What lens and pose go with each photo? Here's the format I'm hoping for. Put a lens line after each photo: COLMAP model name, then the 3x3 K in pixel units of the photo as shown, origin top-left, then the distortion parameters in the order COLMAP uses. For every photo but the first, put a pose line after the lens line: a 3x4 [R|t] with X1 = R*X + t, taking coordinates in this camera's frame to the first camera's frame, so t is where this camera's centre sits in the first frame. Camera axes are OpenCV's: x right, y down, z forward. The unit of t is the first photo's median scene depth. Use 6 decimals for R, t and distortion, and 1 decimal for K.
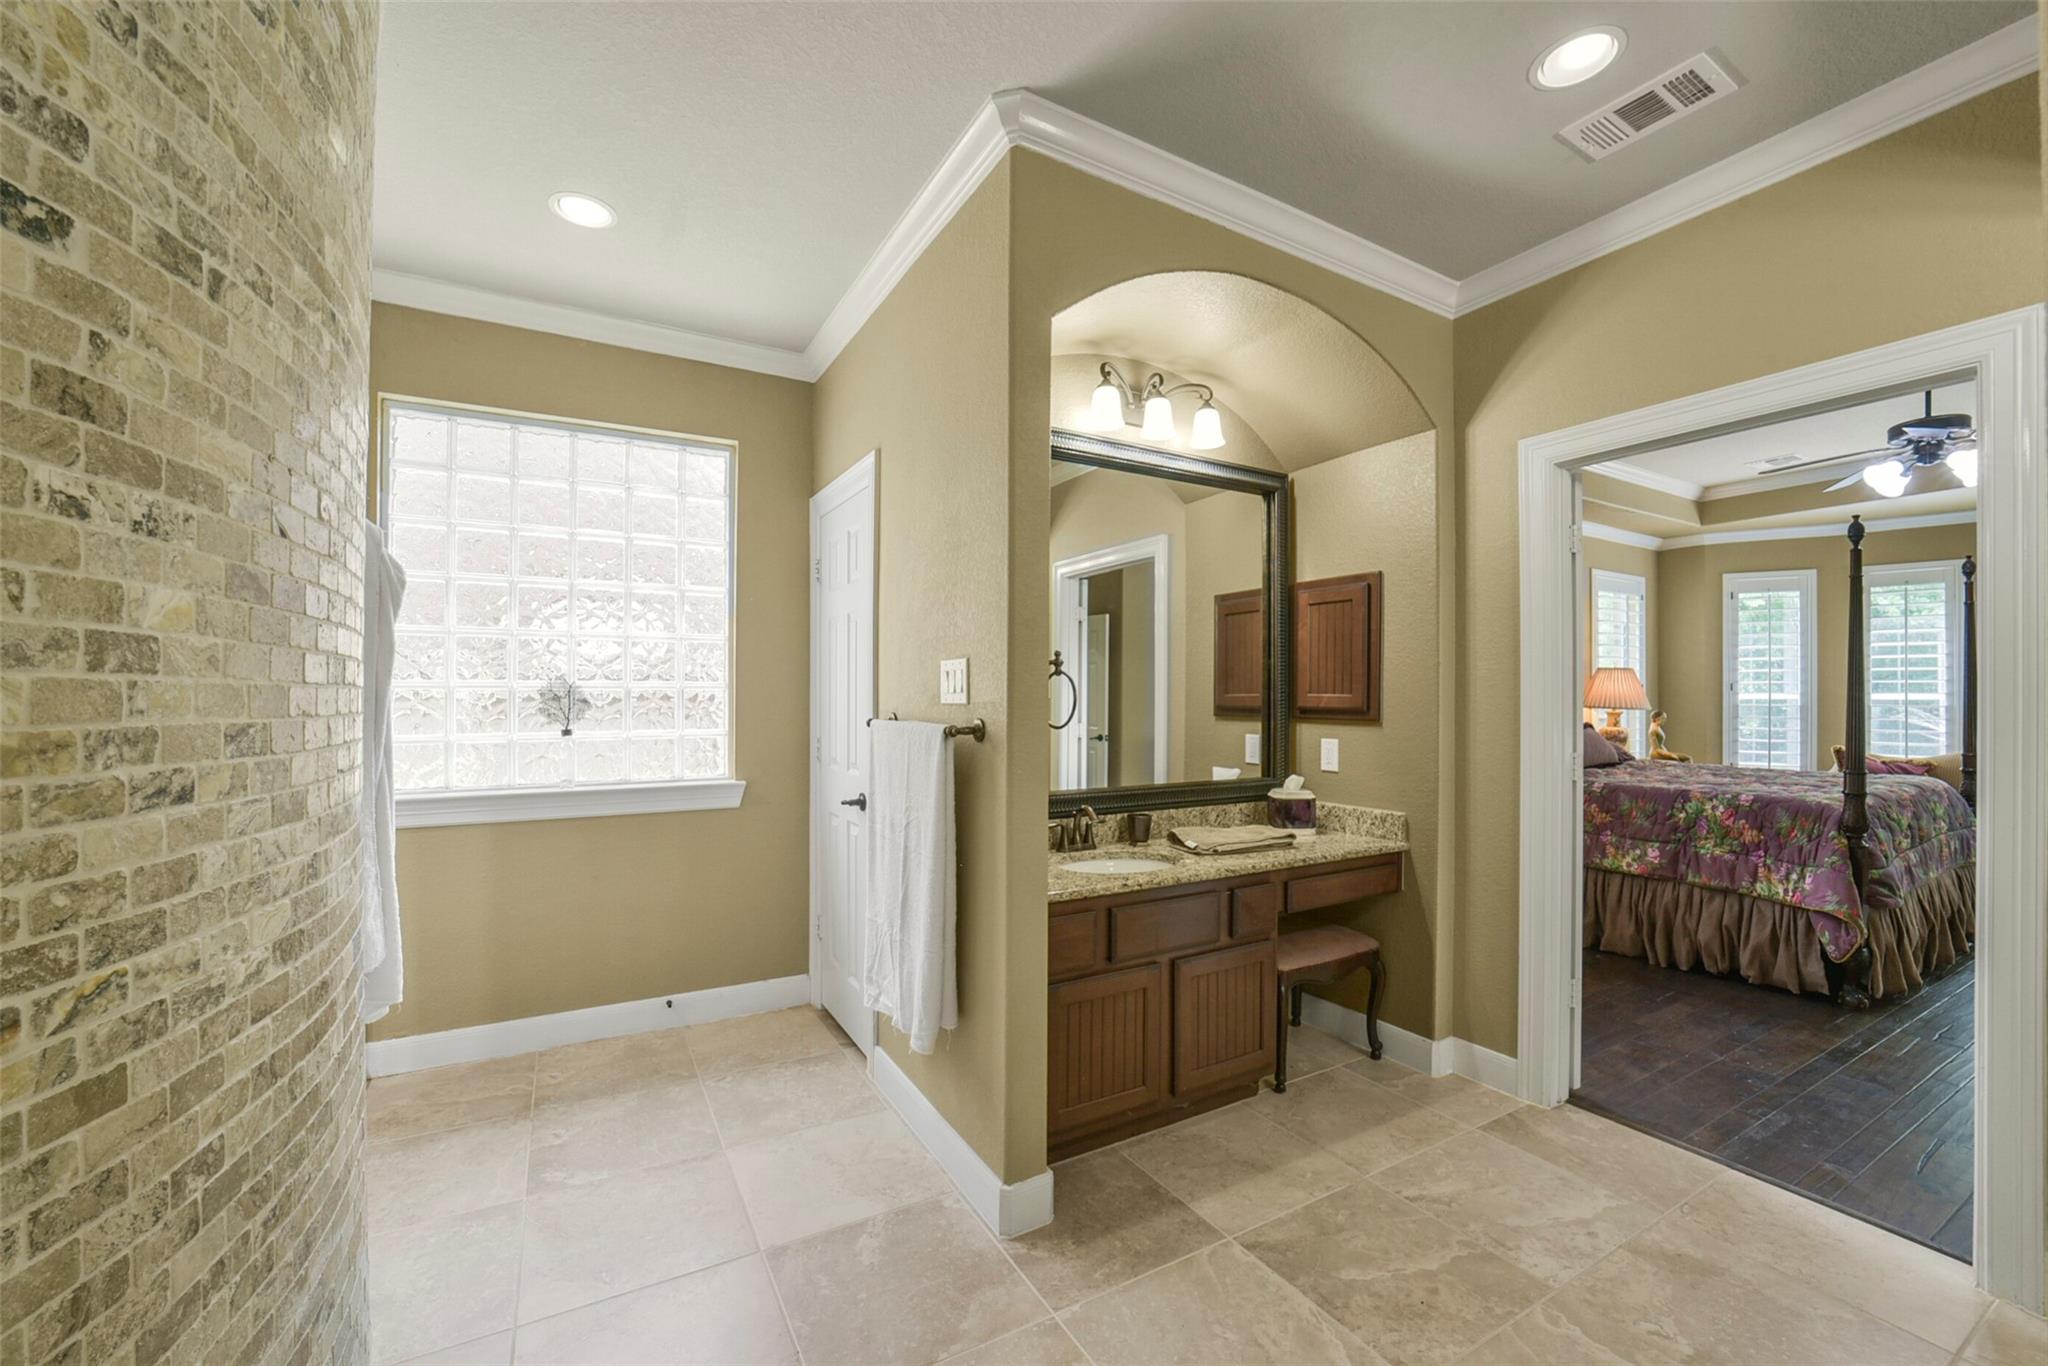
lens RADIAL K [[816.8, 0, 1020.8], [0, 816.8, 696.5], [0, 0, 1]] dist [-0.035039, 0.010842]
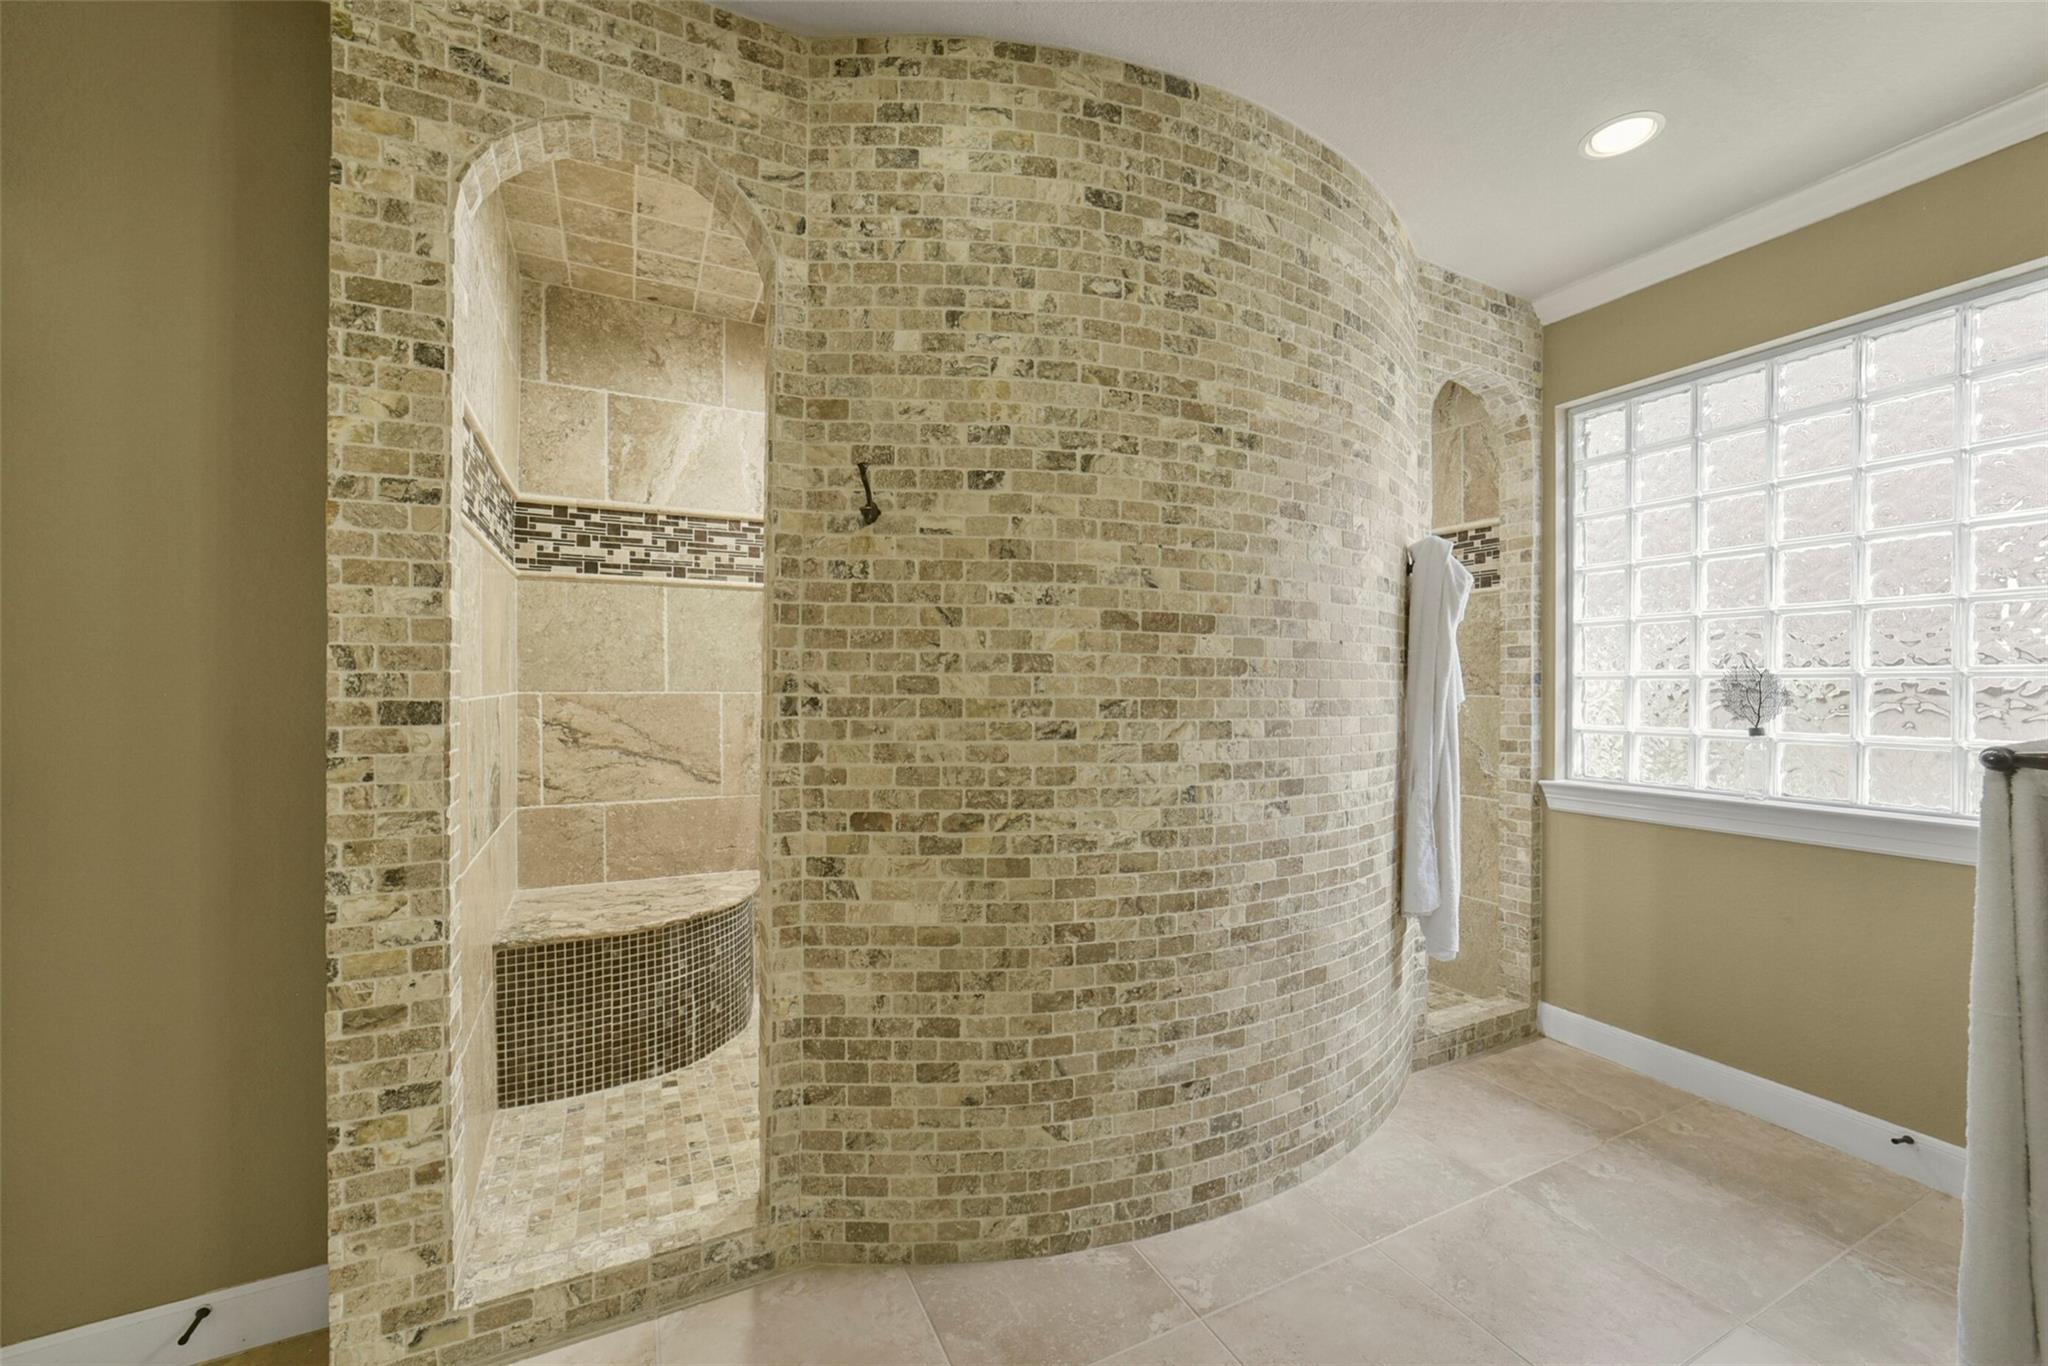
lens RADIAL K [[792.6, 0, 1024.0], [0, 792.6, 683.0], [0, 0, 1]] dist [-0.002130, 0.000233]
pose [[-0.038234, -0.002637, -0.999265, 0.862713], [-0.004831, 0.999985, -0.002454, 0.002943], [0.999257, 0.004734, -0.038246, 0.946356]]
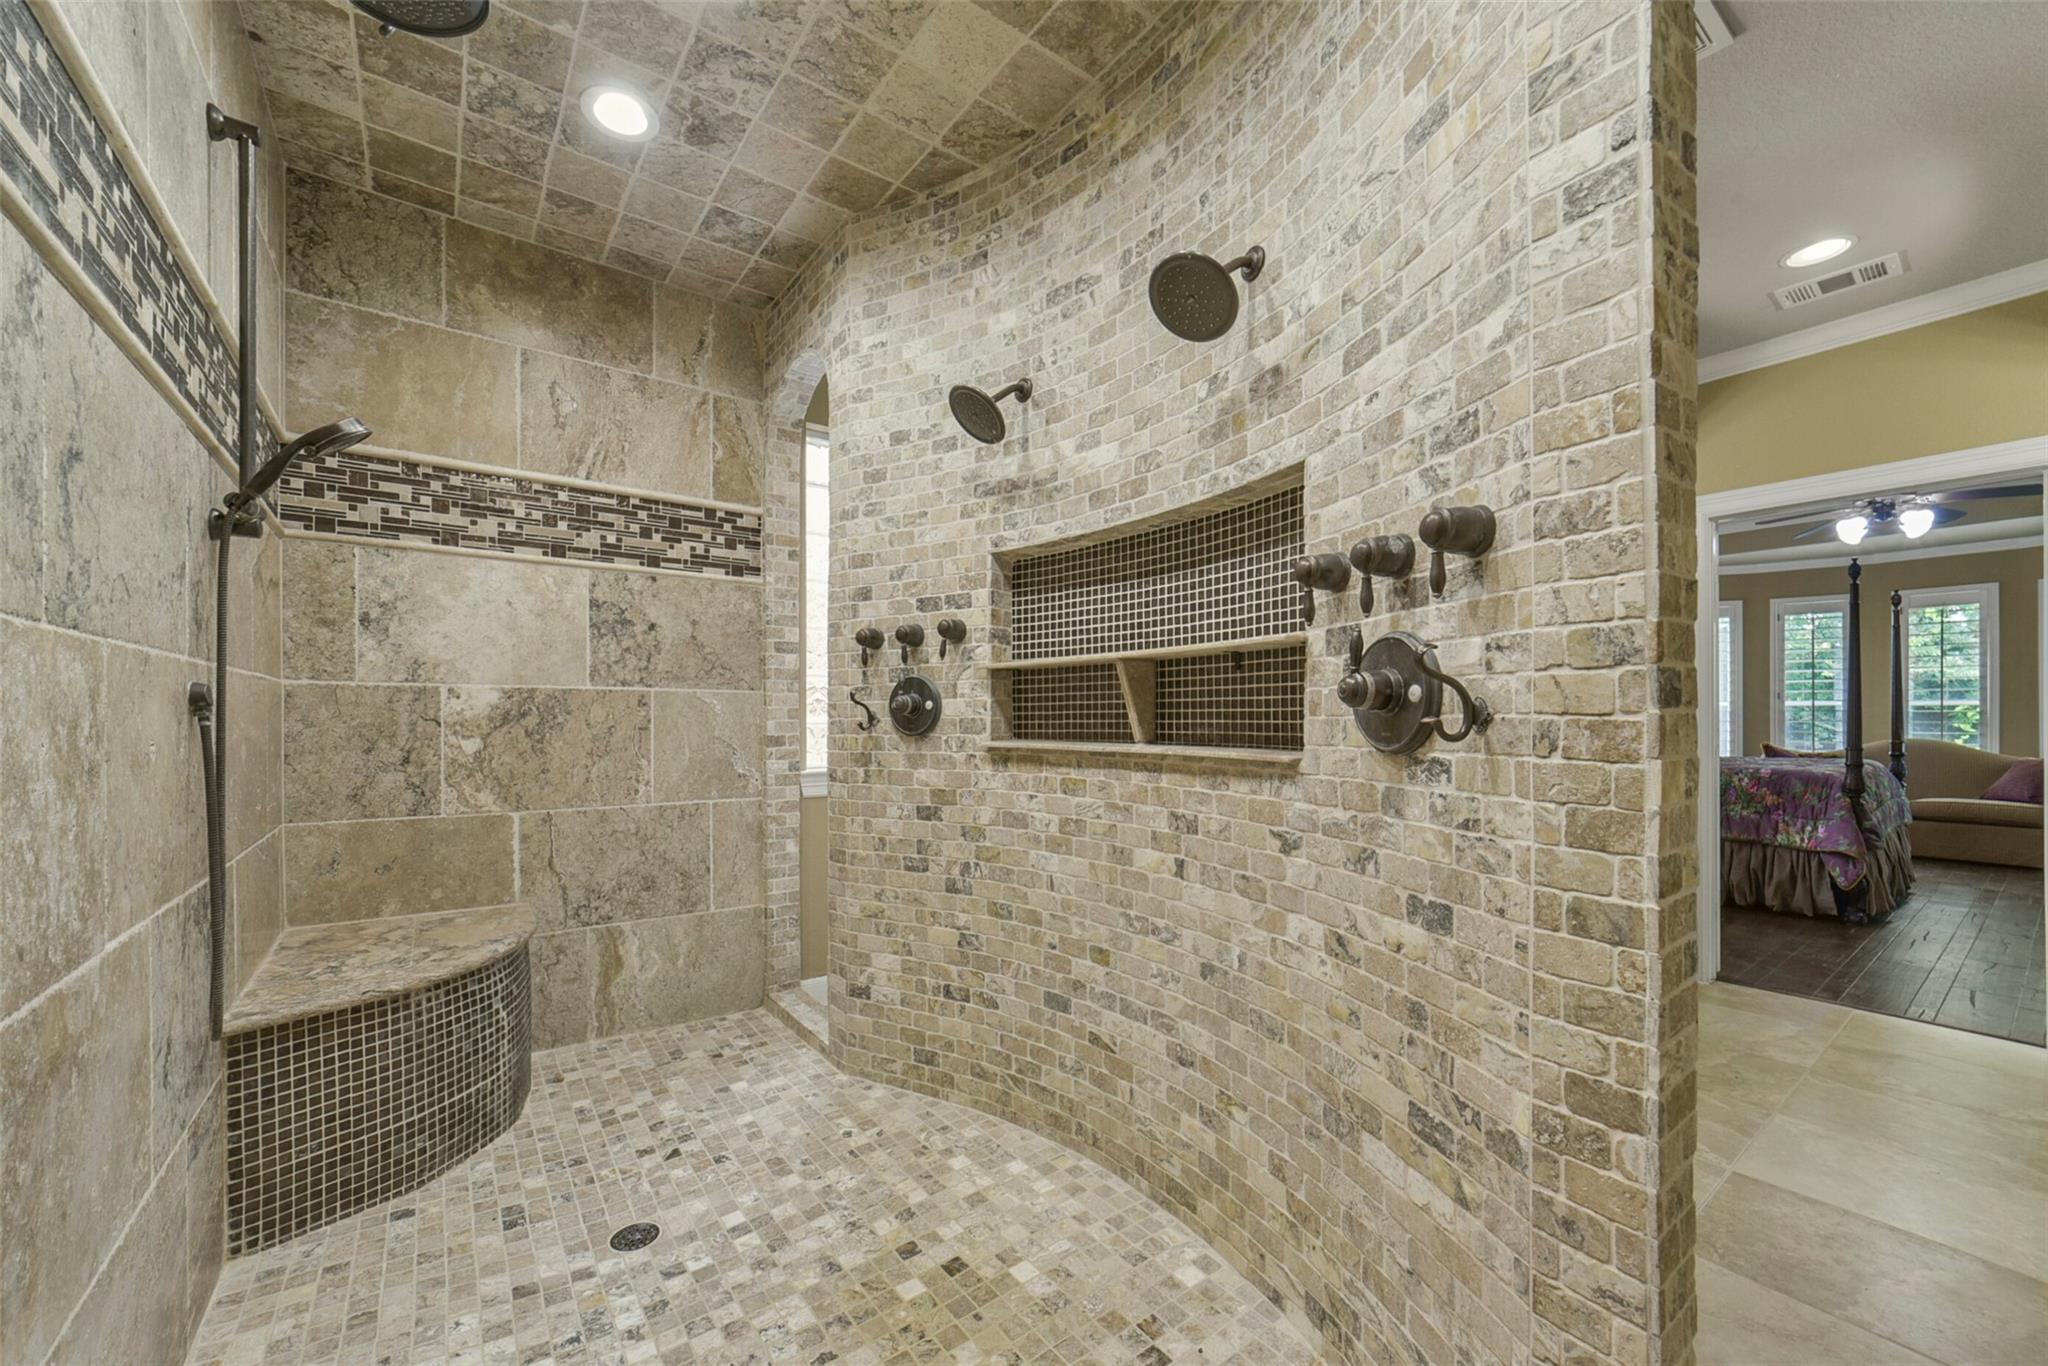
lens RADIAL K [[787.2, 0, 1020.3], [0, 787.2, 719.3], [0, 0, 1]] dist [0.000642, 0.000251]
pose [[0.993135, -0.002656, 0.116941, -2.115225], [0.002627, 0.999996, 0.000402, 0.171784], [-0.116942, -0.000092, 0.993139, -0.659617]]
